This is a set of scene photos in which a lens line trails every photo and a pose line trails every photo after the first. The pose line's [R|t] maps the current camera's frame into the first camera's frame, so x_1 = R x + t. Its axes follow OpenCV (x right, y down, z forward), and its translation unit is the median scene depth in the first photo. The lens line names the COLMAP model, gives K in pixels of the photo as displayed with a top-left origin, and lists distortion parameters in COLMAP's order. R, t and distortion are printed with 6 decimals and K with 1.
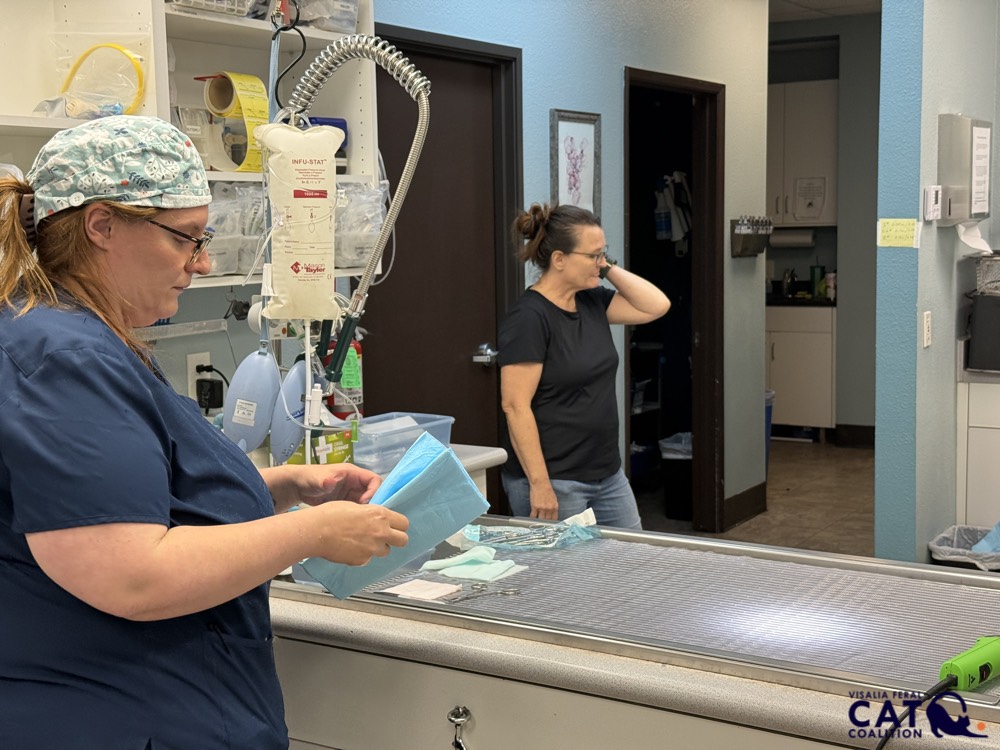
lens RADIAL K [[1458.9, 0, 498.9], [0, 1458.9, 367.5], [0, 0, 1]] dist [0.235049, 0.000000]
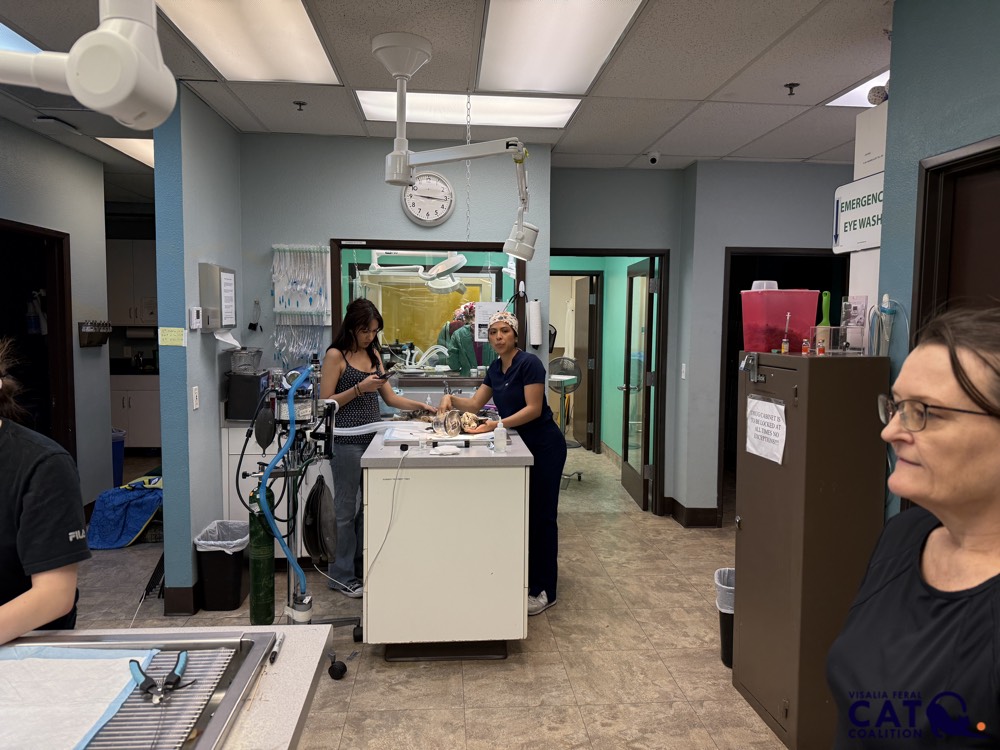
lens RADIAL K [[701.2, 0, 504.7], [0, 701.2, 367.4], [0, 0, 1]] dist [0.007845, -0.016089]
pose [[0.811836, -0.015484, 0.583681, 0.111751], [0.034946, 0.999145, -0.022099, -0.027861], [-0.582839, 0.038338, 0.811683, 0.194924]]
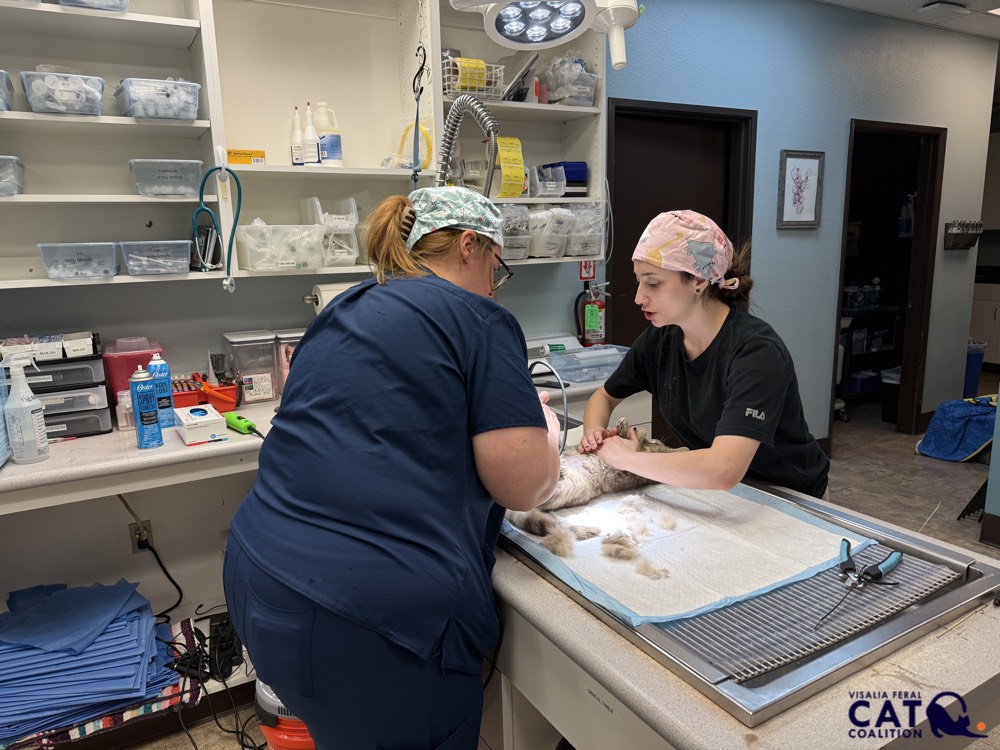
lens RADIAL K [[701.2, 0, 501.4], [0, 701.2, 383.6], [0, 0, 1]] dist [0.007845, -0.016089]
pose [[0.869674, 0.090029, -0.485348, 0.154307], [-0.035009, 0.992001, 0.121278, -0.014995], [0.492384, -0.088481, 0.865869, 0.209474]]
